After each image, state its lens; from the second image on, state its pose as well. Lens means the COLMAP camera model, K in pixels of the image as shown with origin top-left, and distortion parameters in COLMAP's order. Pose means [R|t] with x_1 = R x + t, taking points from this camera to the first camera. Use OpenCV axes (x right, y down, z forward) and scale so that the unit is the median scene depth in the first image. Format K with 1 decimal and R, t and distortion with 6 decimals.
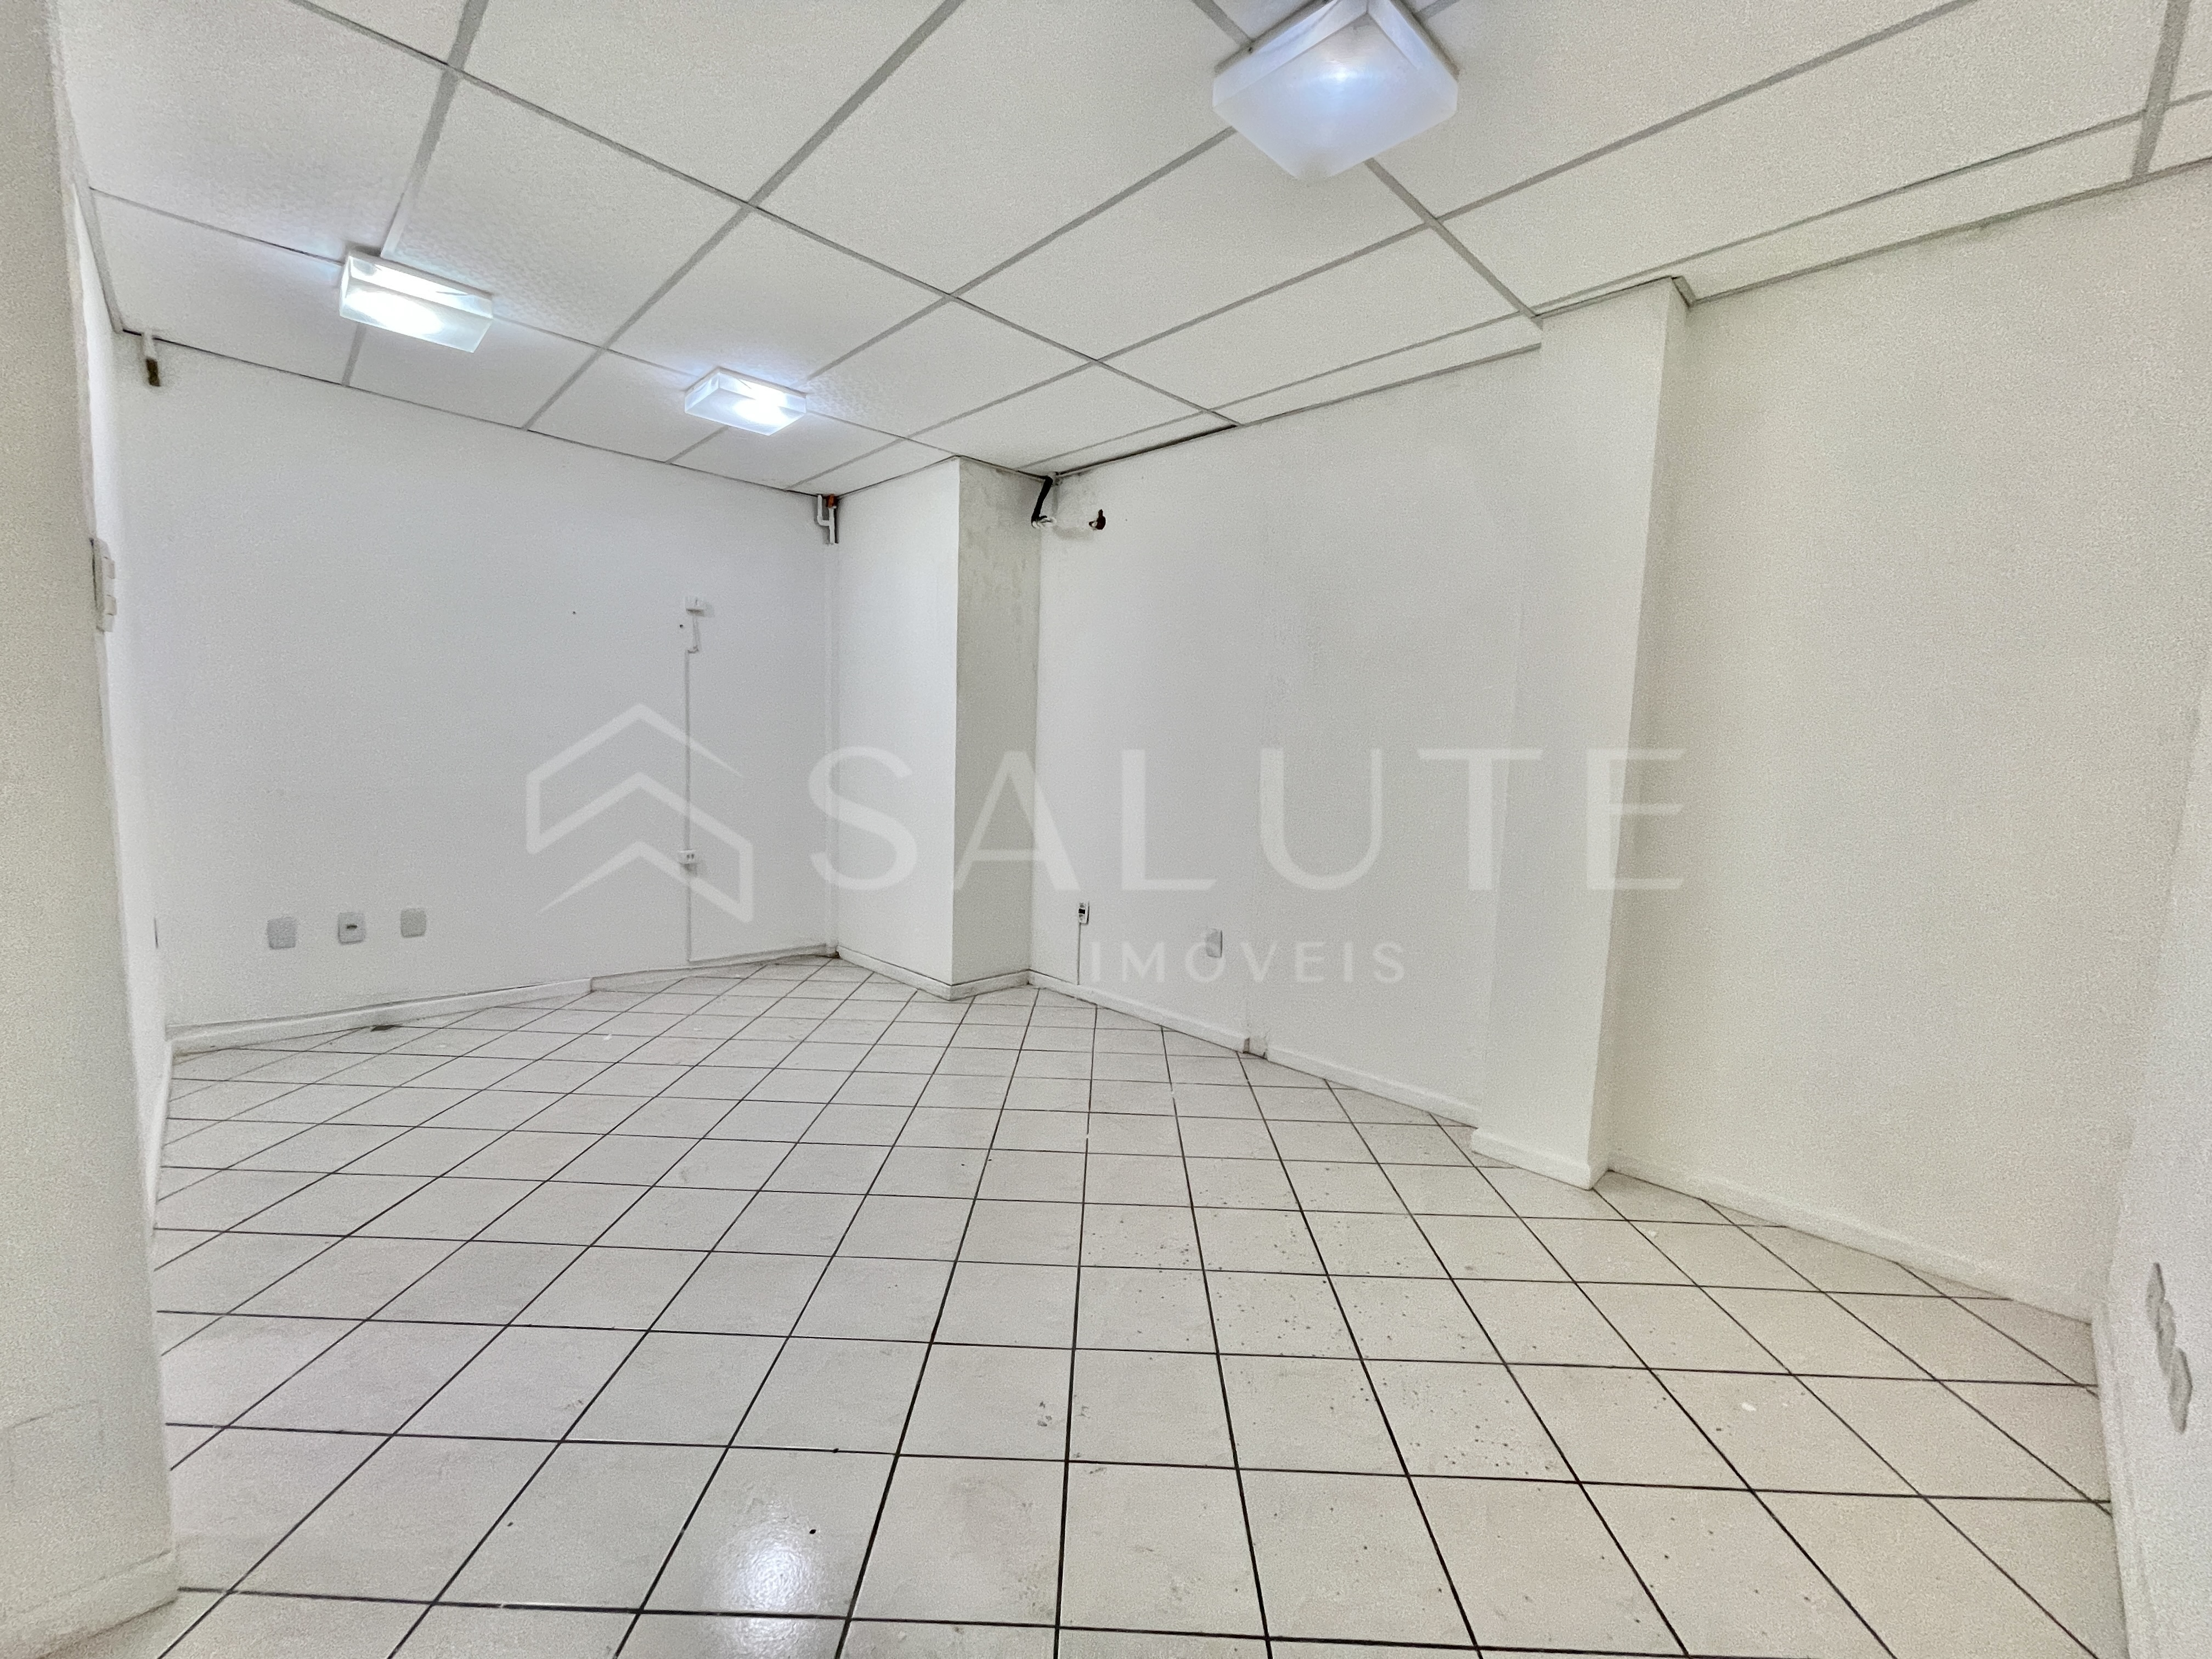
lens RADIAL K [[890.6, 0, 1104.7], [0, 890.6, 842.6], [0, 0, 1]] dist [-0.003368, 0.001444]
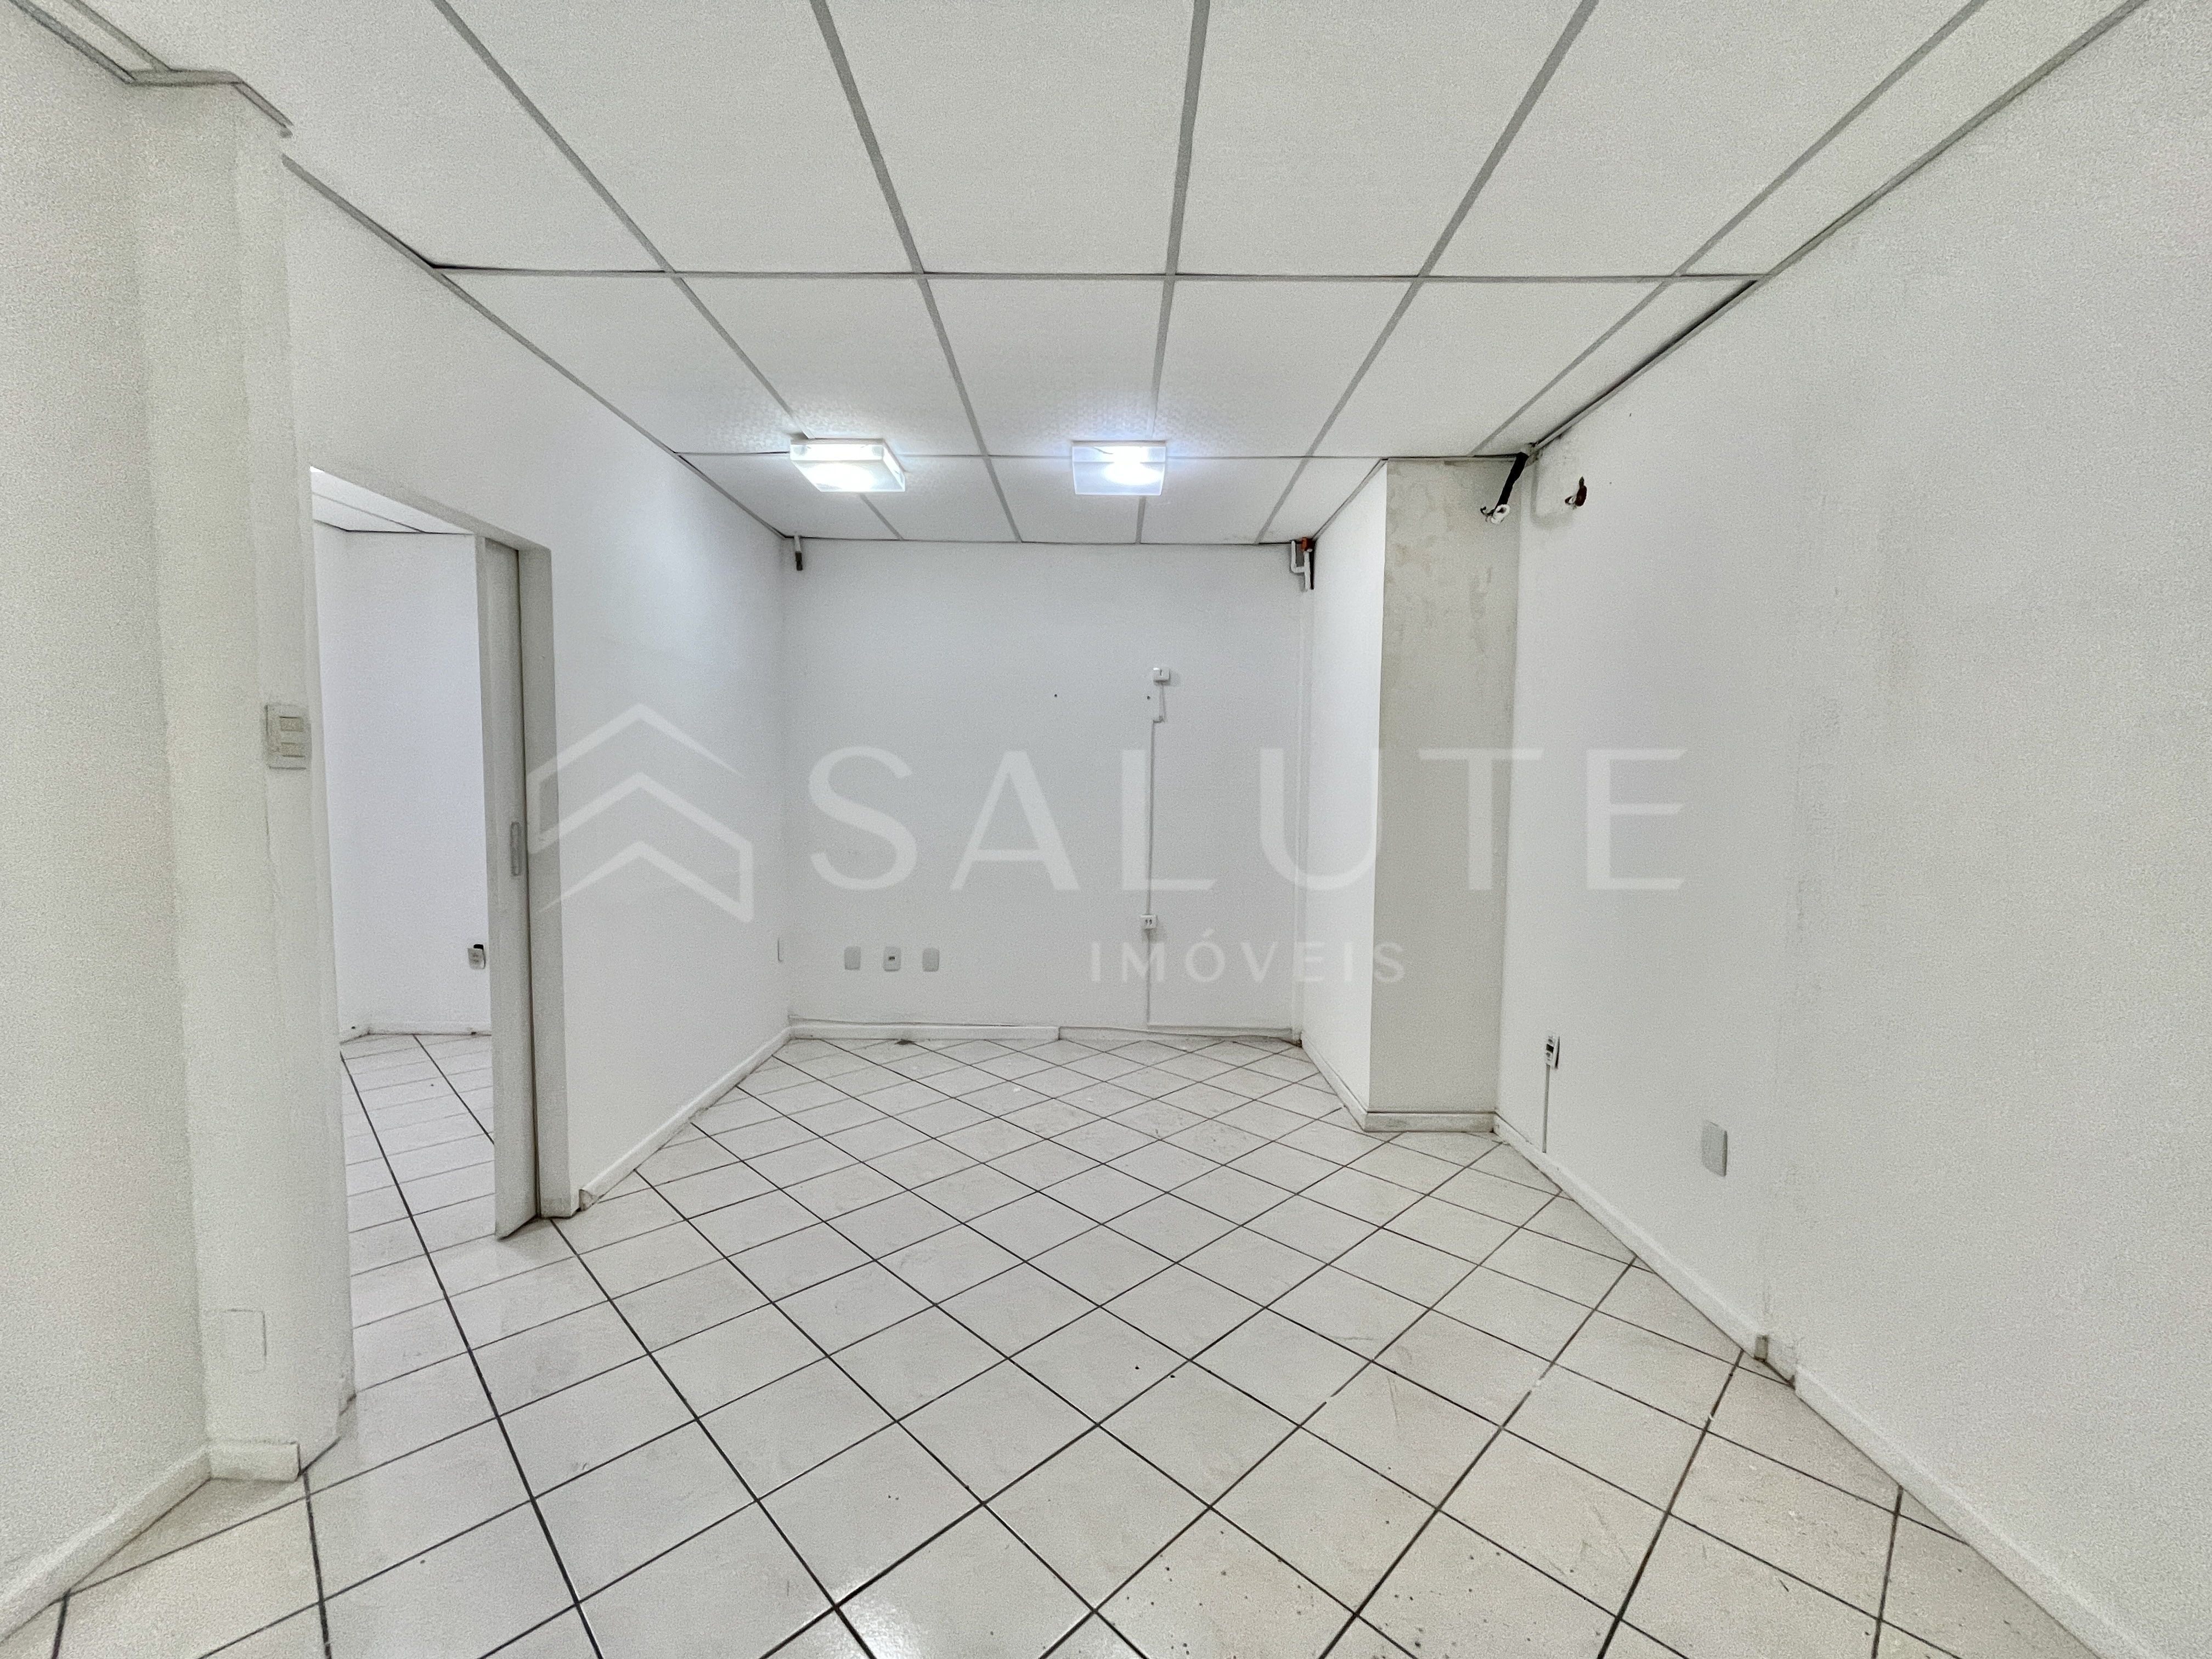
lens RADIAL K [[890.6, 0, 1102.5], [0, 890.6, 838.3], [0, 0, 1]] dist [-0.003368, 0.001444]
pose [[0.711045, 0.016964, -0.702942, 0.224628], [-0.061712, 0.997357, -0.038354, -0.039931], [0.700433, 0.070651, 0.710213, 0.257646]]
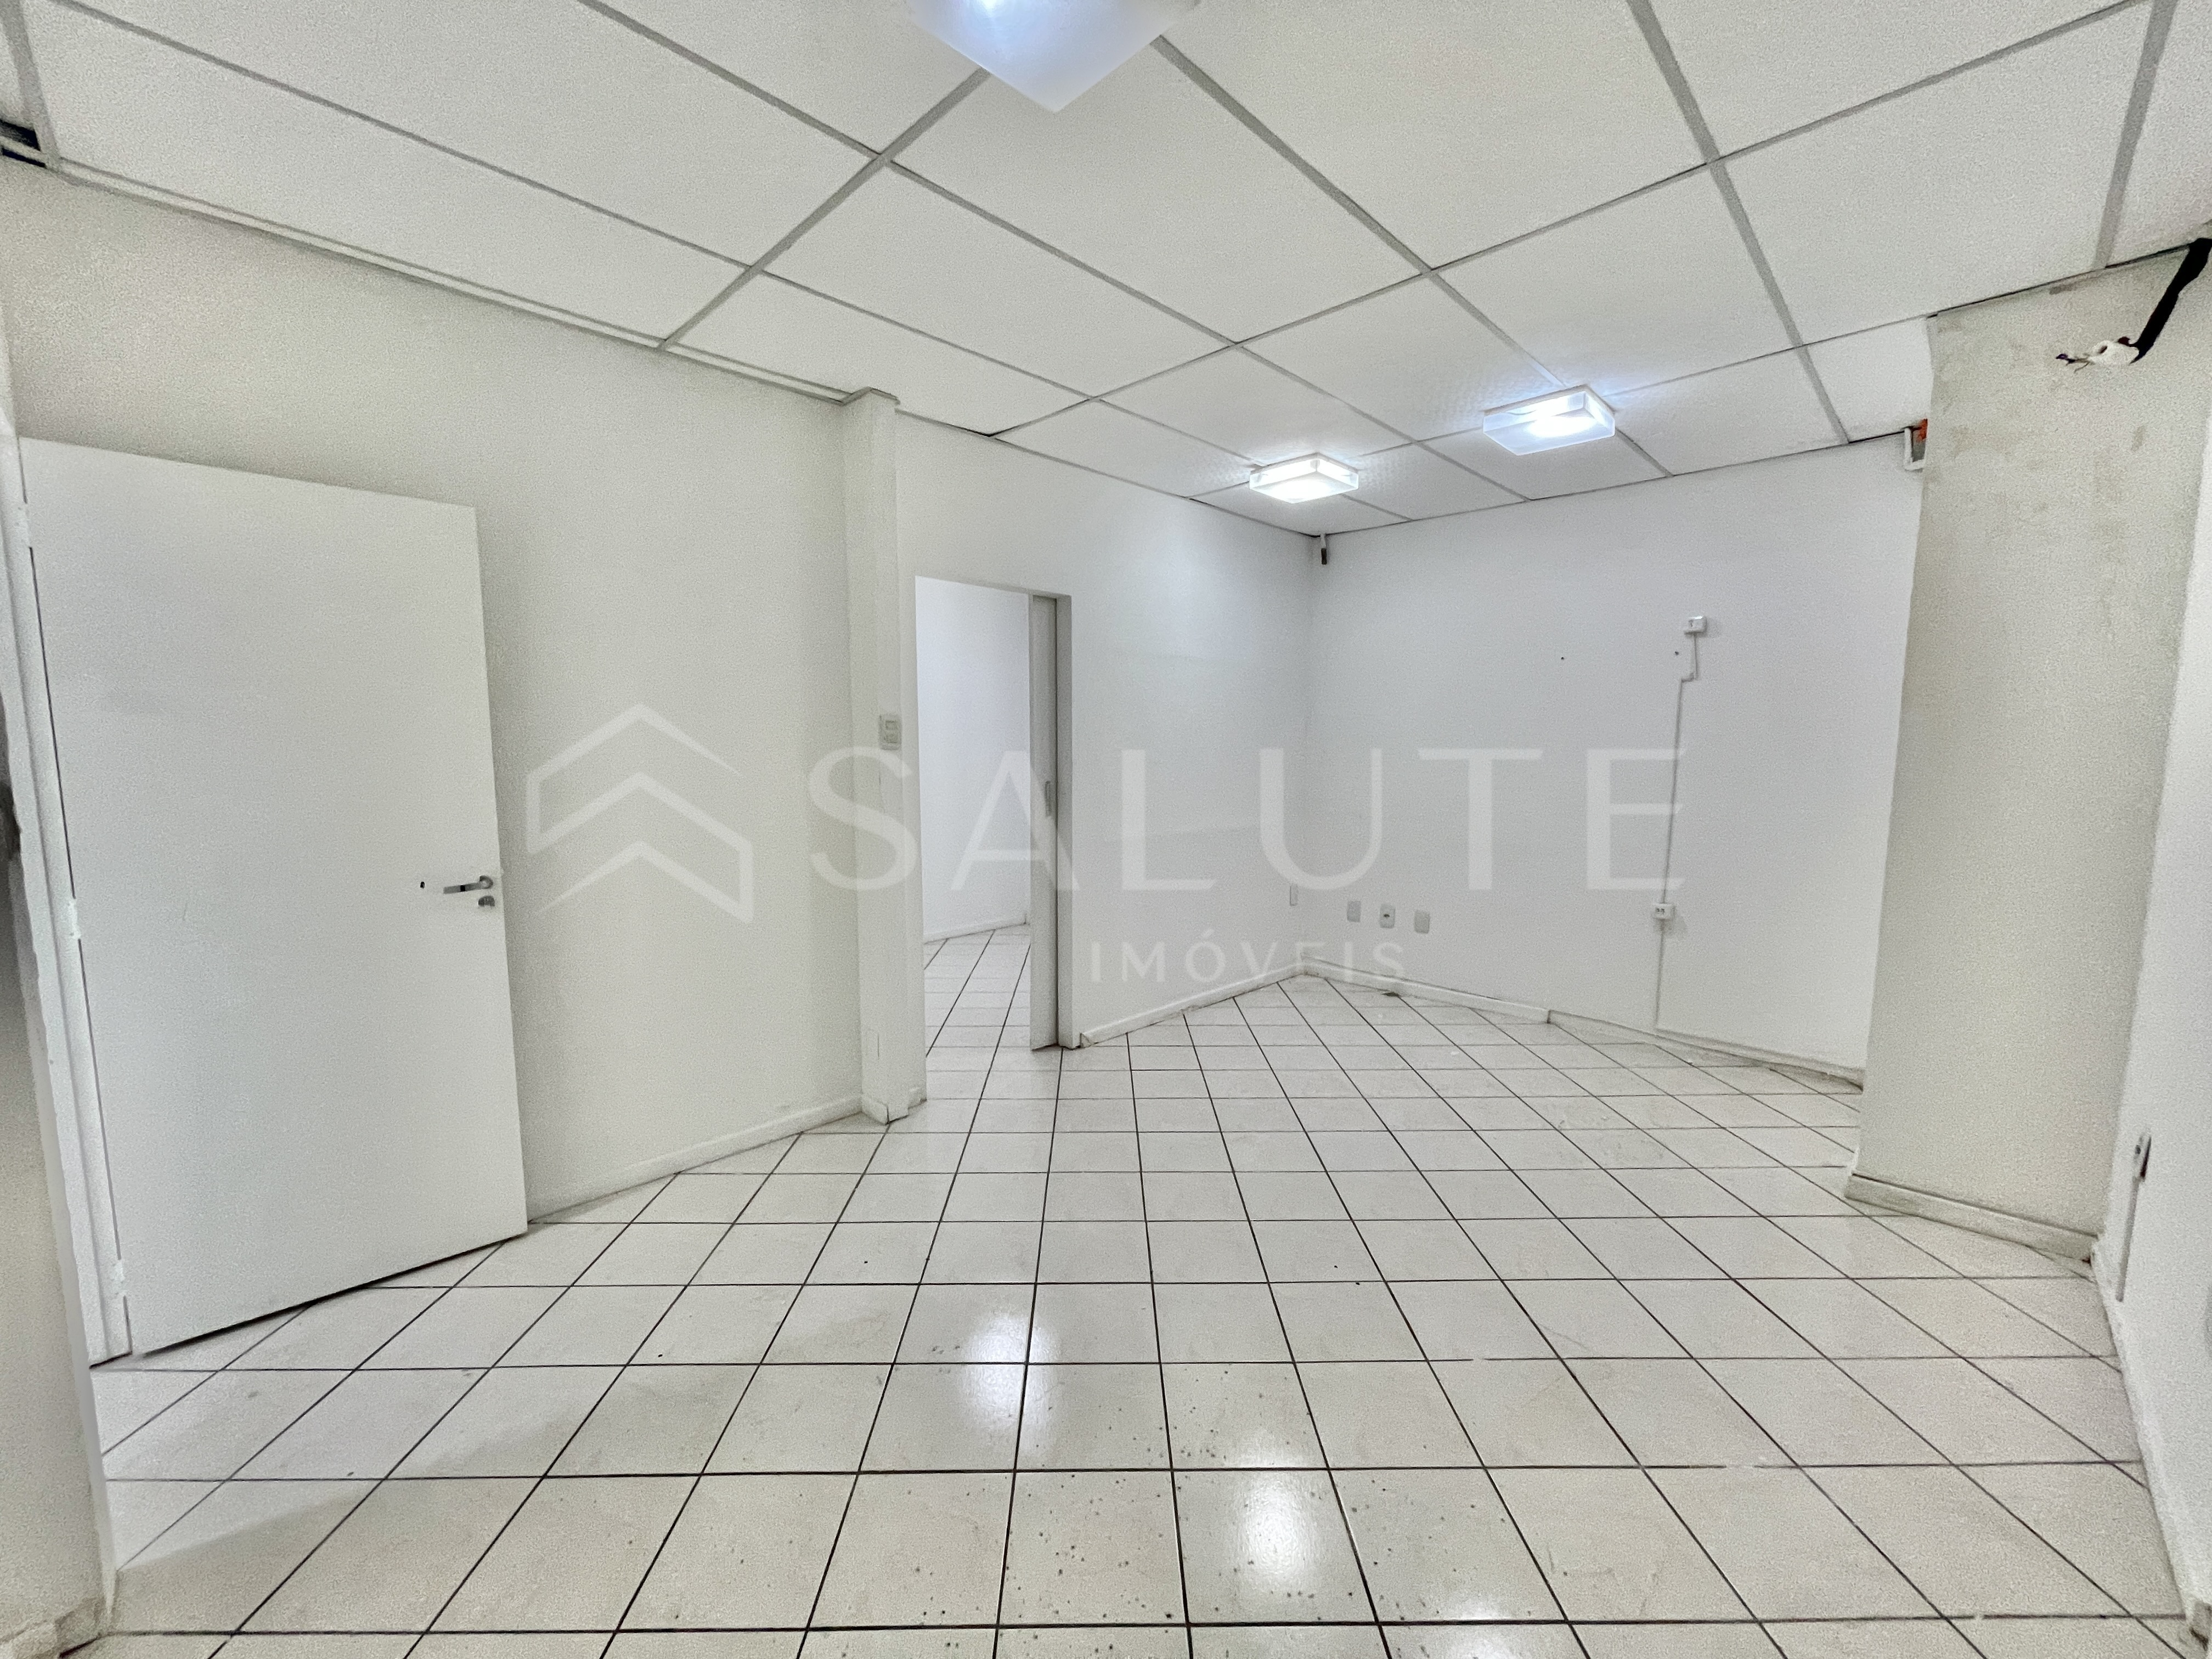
lens RADIAL K [[890.6, 0, 1102.4], [0, 890.6, 838.3], [0, 0, 1]] dist [-0.003368, 0.001444]
pose [[0.020147, 0.070615, -0.997300, 0.439064], [-0.109865, 0.991618, 0.067993, -0.059801], [0.993742, 0.108199, 0.027736, 0.448046]]
